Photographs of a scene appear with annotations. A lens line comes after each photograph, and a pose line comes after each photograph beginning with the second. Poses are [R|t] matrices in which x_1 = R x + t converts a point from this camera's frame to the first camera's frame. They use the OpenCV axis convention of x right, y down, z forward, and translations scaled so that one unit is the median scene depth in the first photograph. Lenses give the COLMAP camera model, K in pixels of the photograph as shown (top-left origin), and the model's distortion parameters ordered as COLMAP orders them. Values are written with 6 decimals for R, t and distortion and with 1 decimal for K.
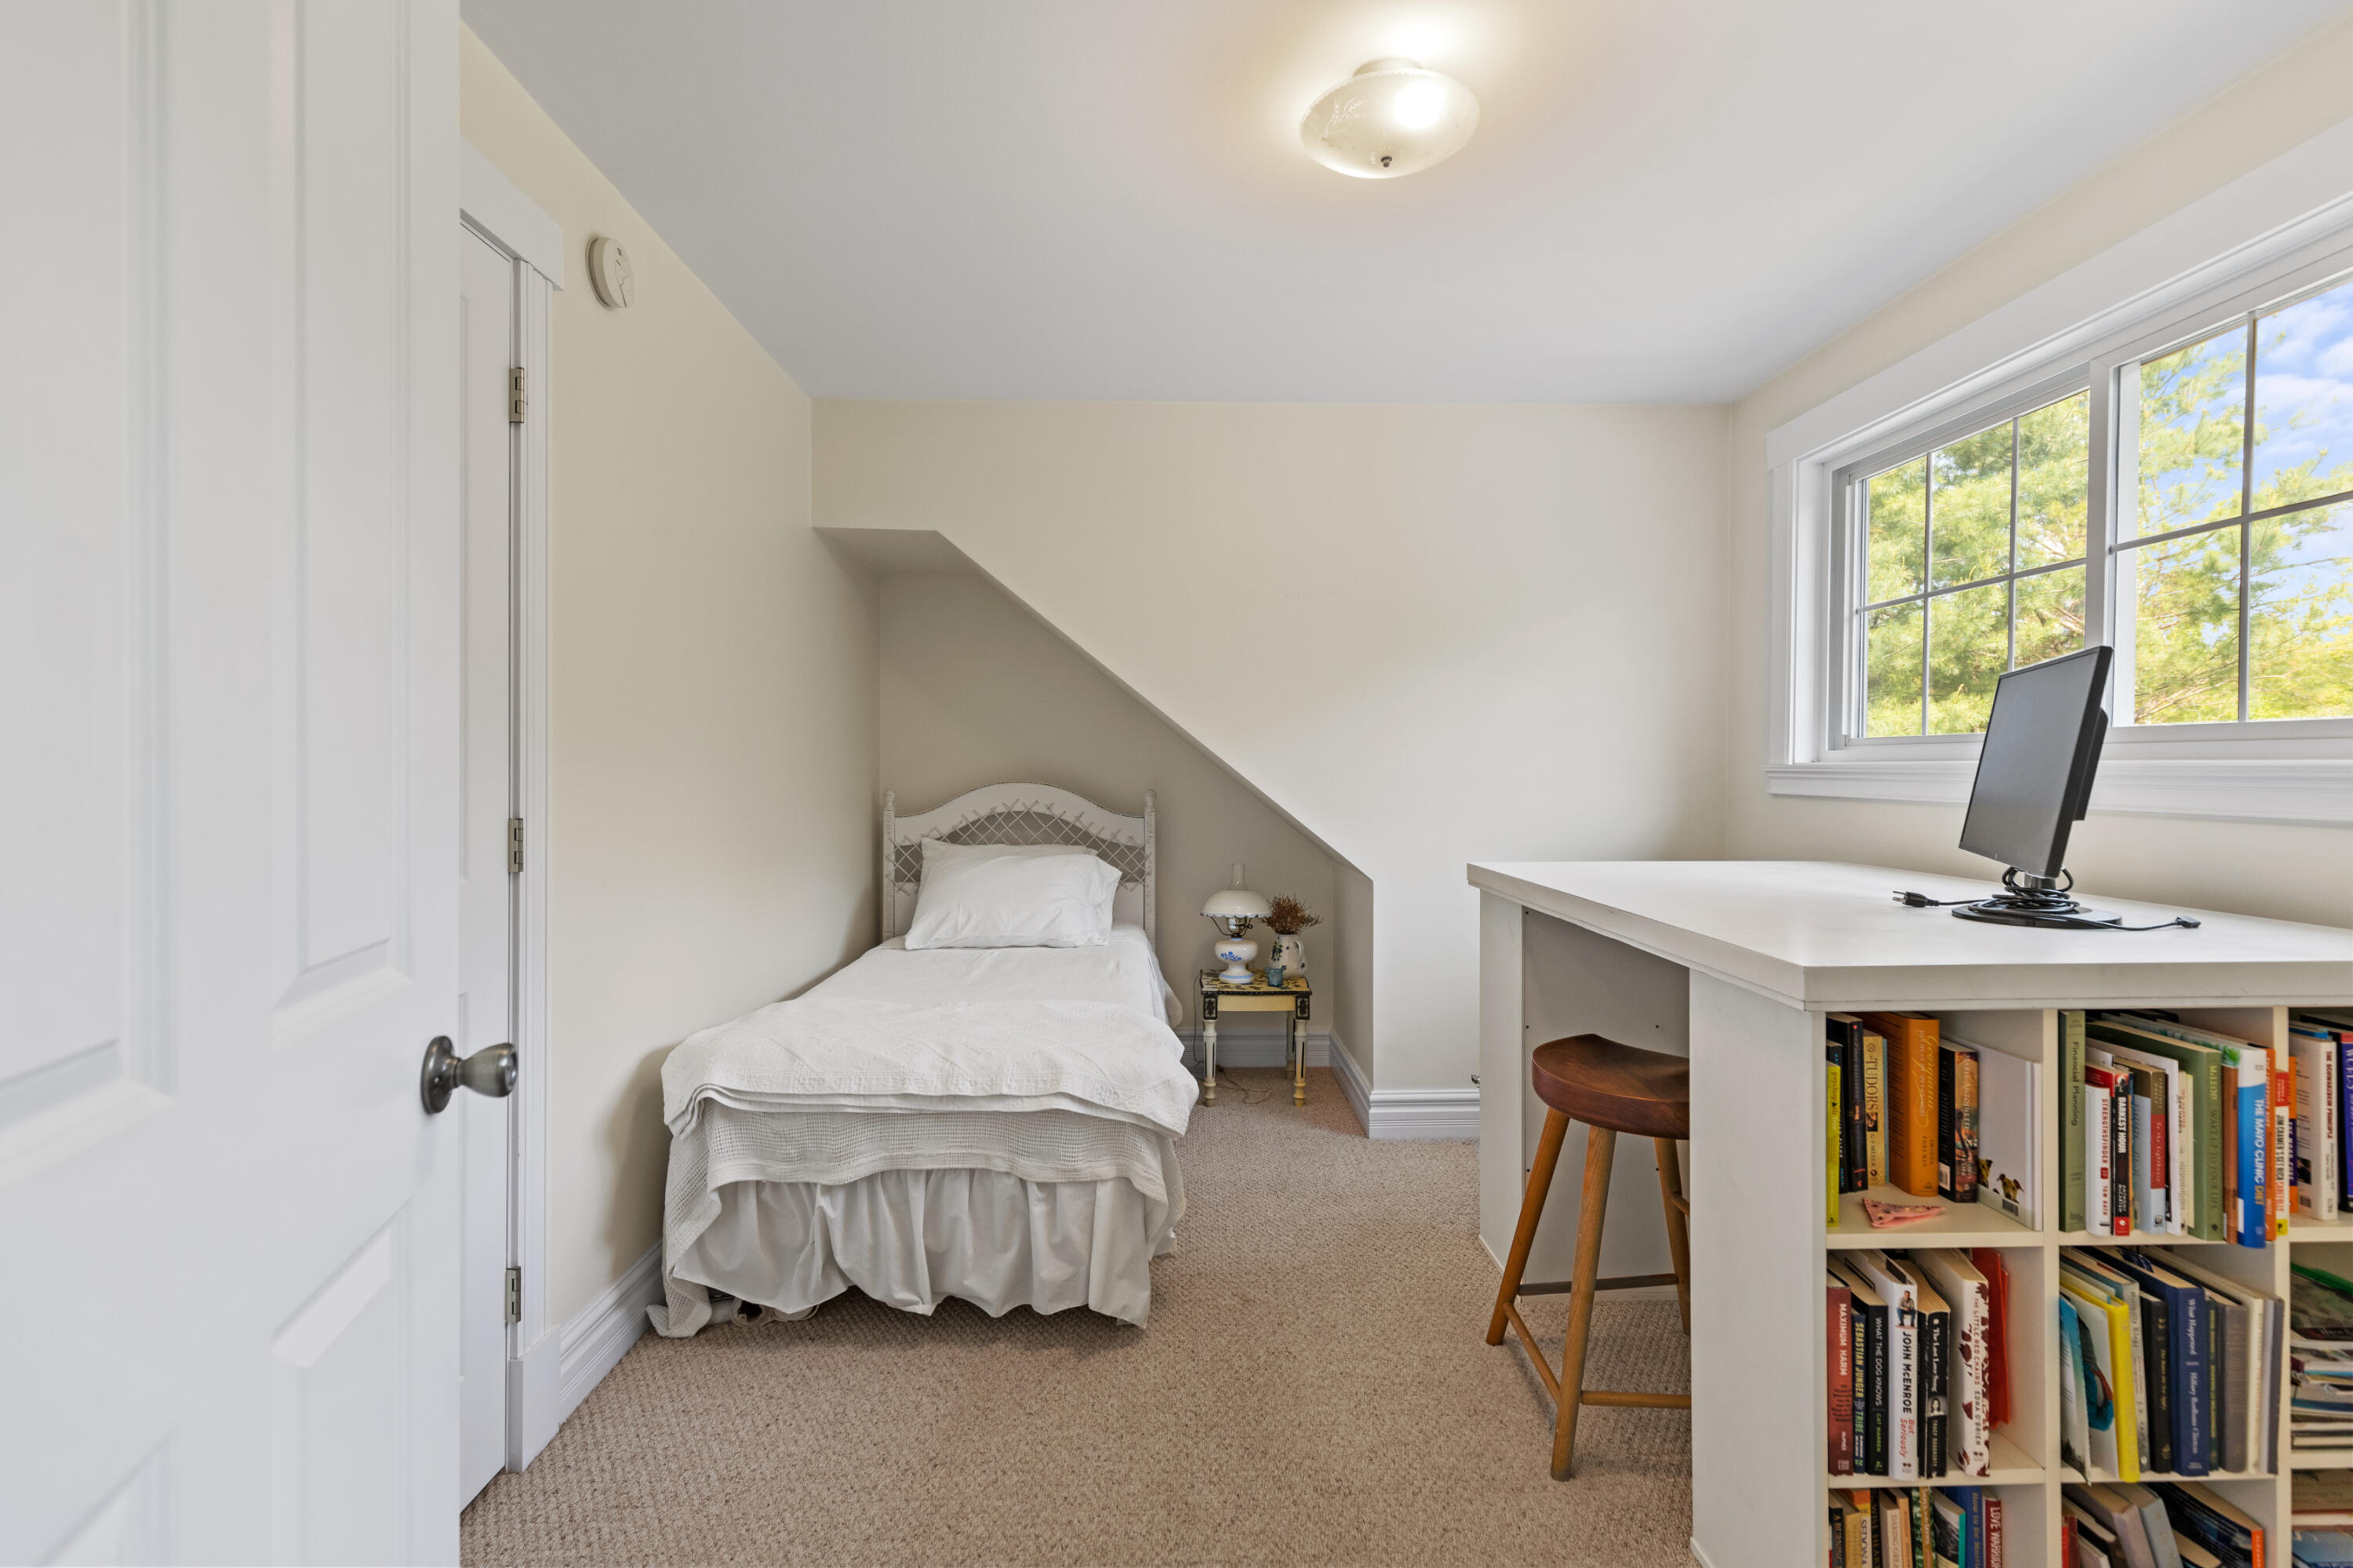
lens RADIAL K [[1060.6, 0, 1190.4], [0, 1060.6, 776.8], [0, 0, 1]] dist [0.010847, -0.001246]
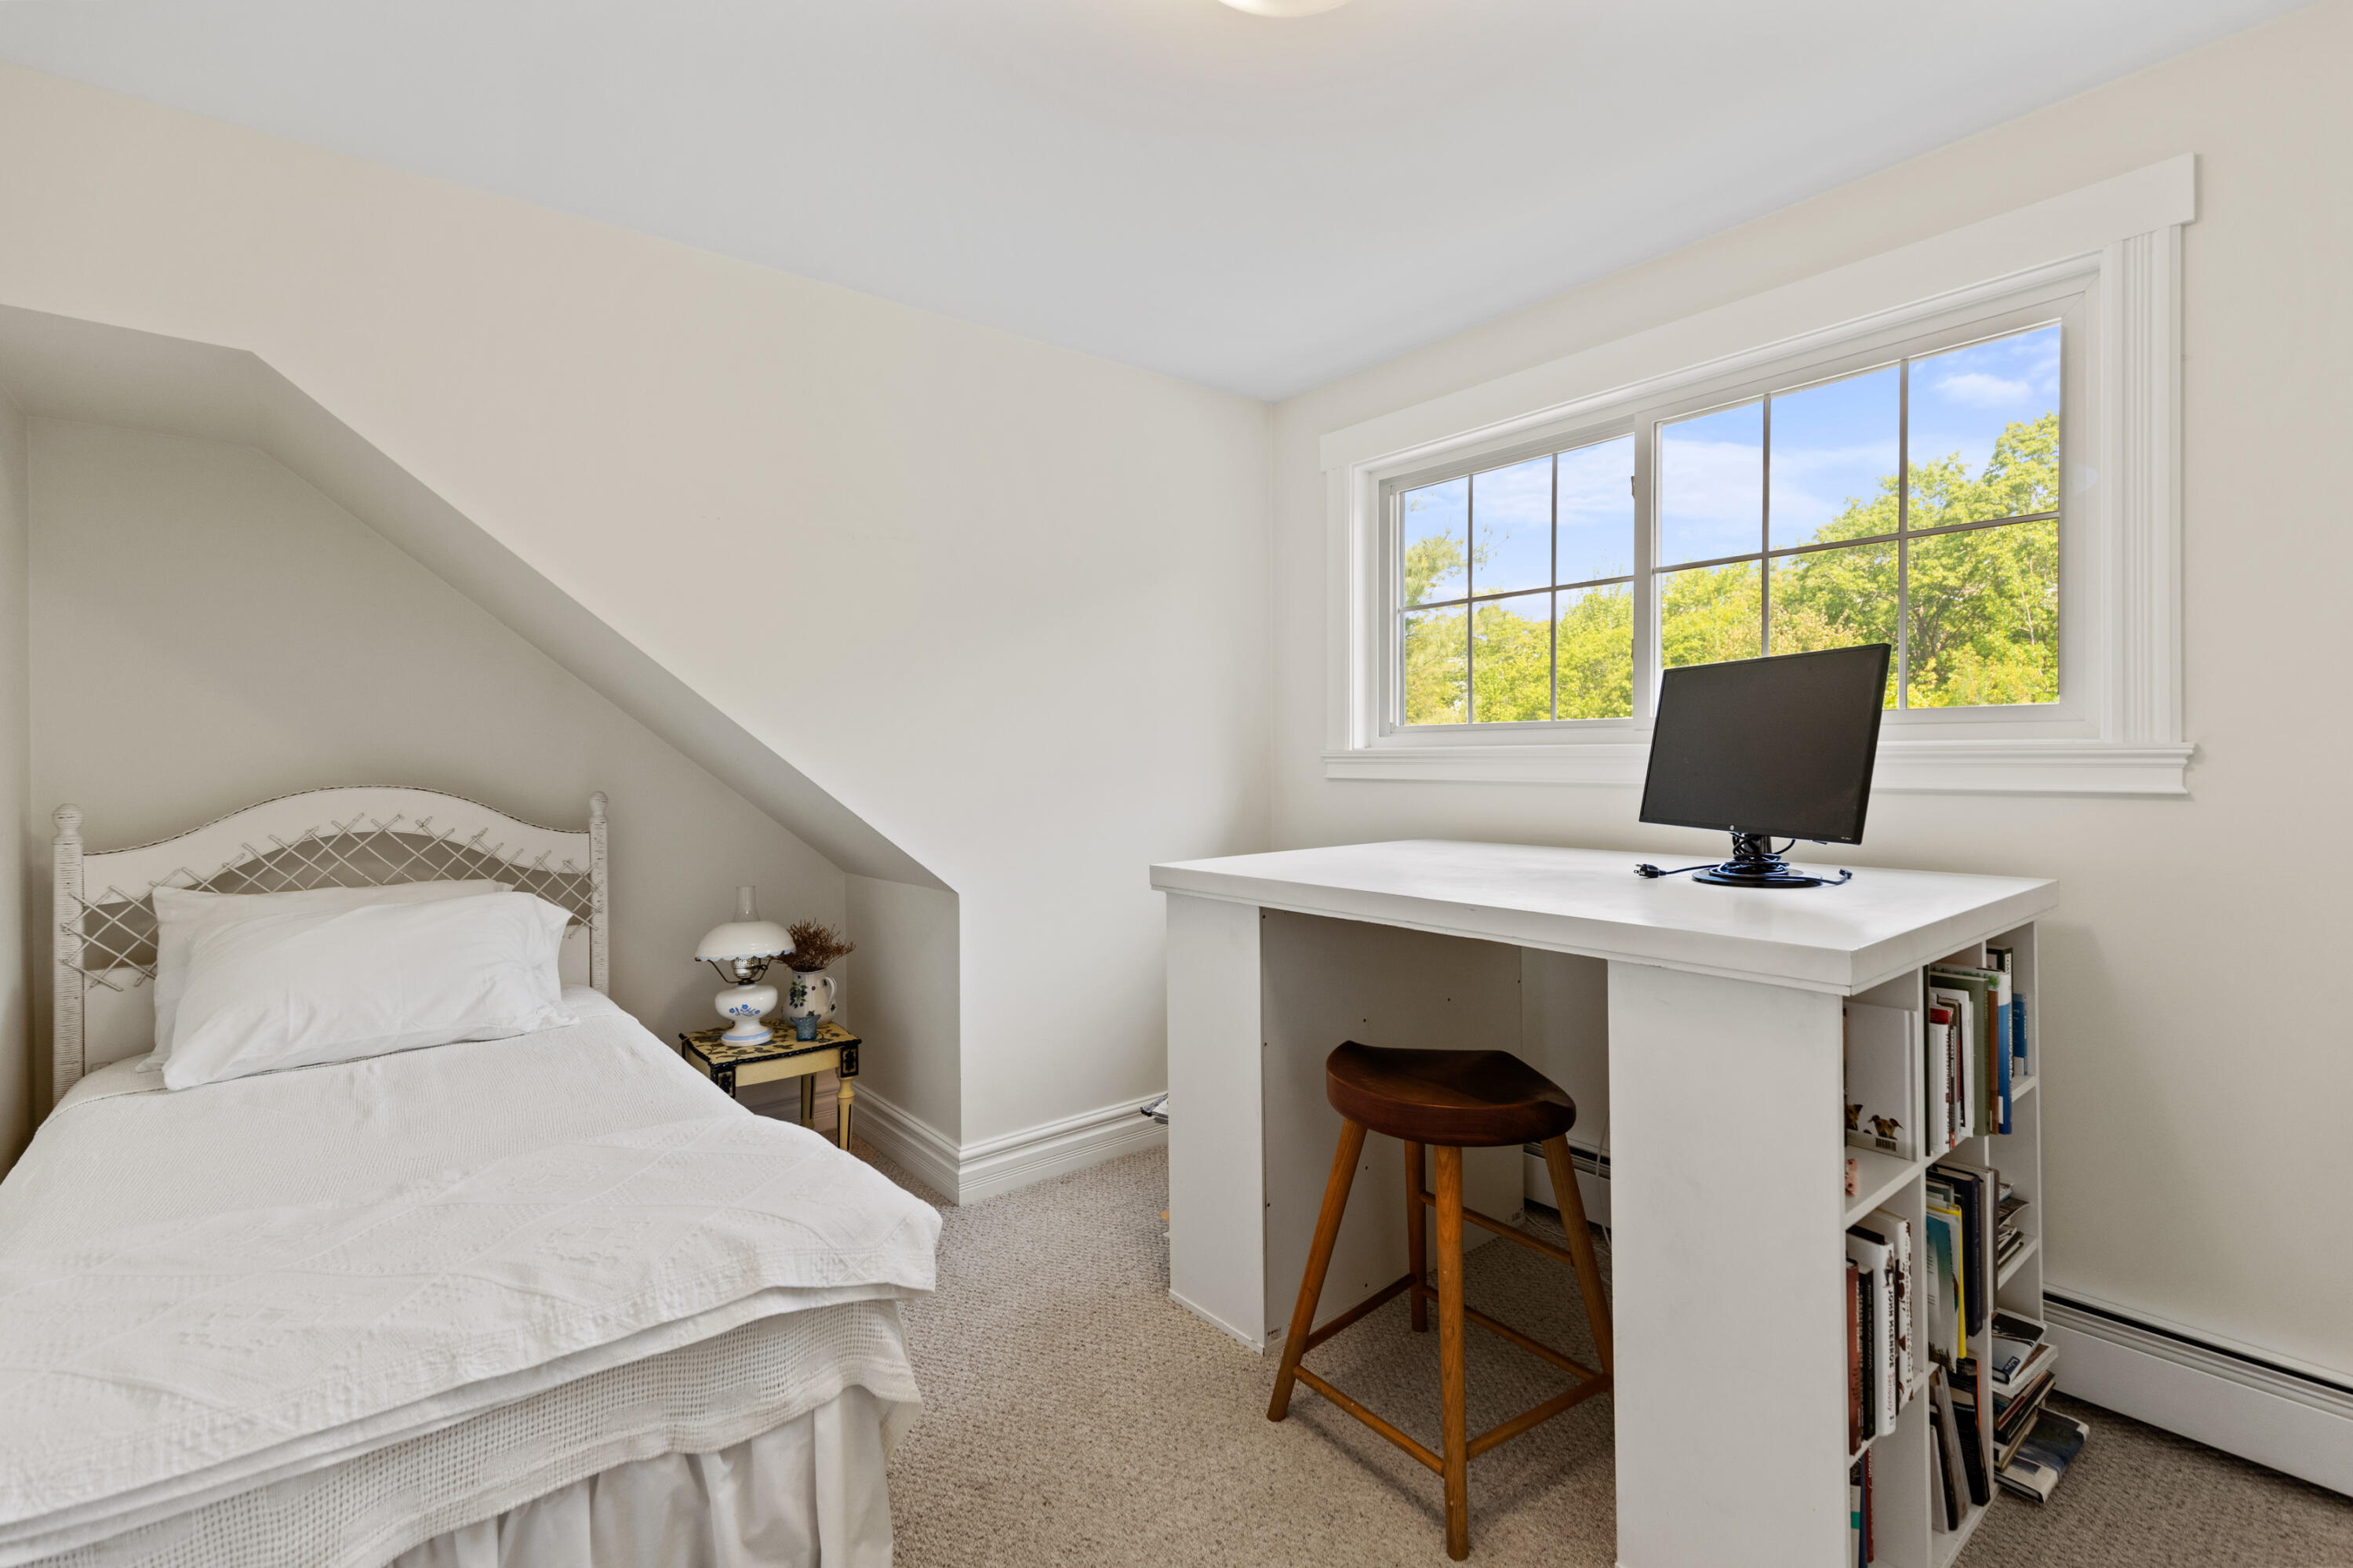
lens RADIAL K [[1060.6, 0, 1176.3], [0, 1060.6, 765.8], [0, 0, 1]] dist [0.010847, -0.001246]
pose [[0.789963, -0.014042, 0.612993, -0.231341], [0.016182, 0.999867, 0.002050, -0.001218], [-0.612941, 0.008300, 0.790085, 0.275478]]
